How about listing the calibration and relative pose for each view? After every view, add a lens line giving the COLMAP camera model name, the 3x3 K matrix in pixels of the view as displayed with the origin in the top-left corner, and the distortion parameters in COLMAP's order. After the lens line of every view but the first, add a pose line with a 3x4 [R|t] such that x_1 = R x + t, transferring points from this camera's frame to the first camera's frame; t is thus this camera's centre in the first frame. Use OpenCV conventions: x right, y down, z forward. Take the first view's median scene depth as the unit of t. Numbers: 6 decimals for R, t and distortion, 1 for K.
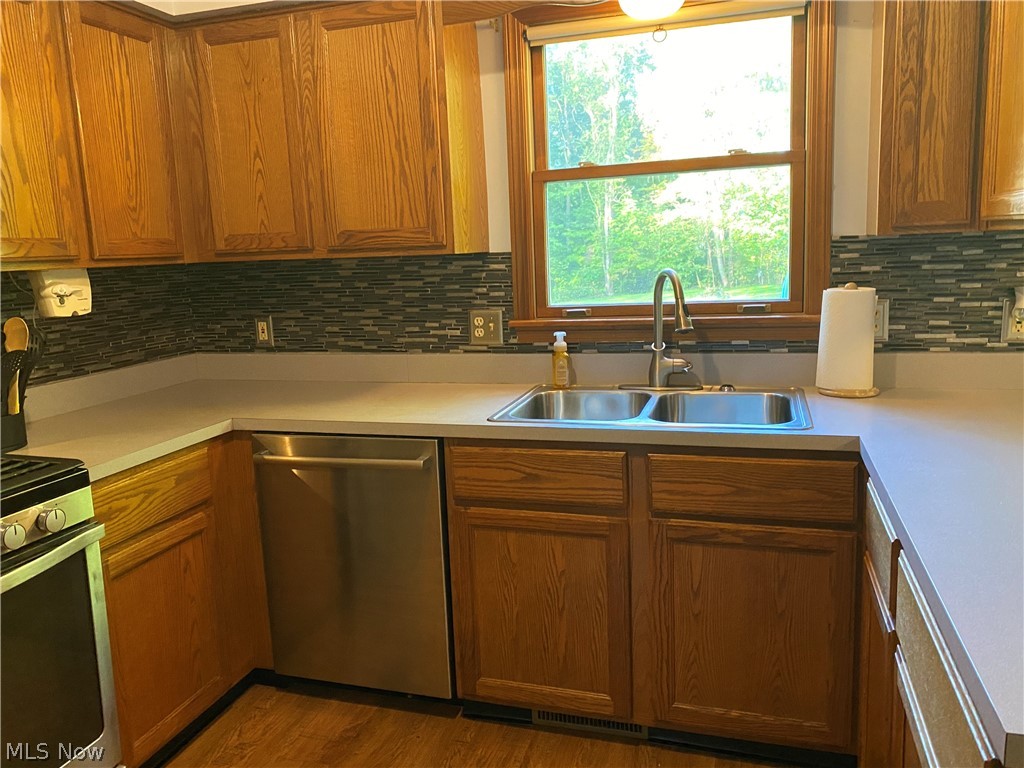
lens RADIAL K [[786.8, 0, 512.8], [0, 786.8, 371.3], [0, 0, 1]] dist [0.031437, -0.036134]
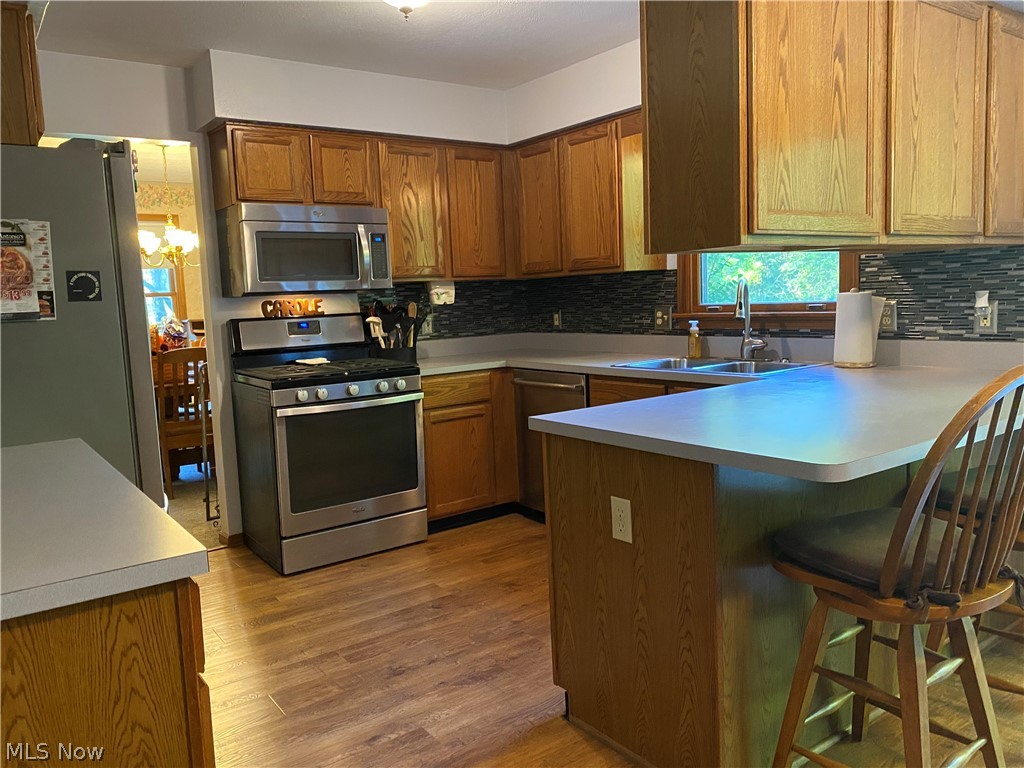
lens RADIAL K [[786.8, 0, 509.5], [0, 786.8, 385.2], [0, 0, 1]] dist [0.031437, -0.036134]
pose [[0.807867, 0.073951, -0.584707, 0.711438], [-0.080334, 0.996654, 0.015058, 0.085166], [0.583864, 0.034808, 0.811105, -0.484171]]
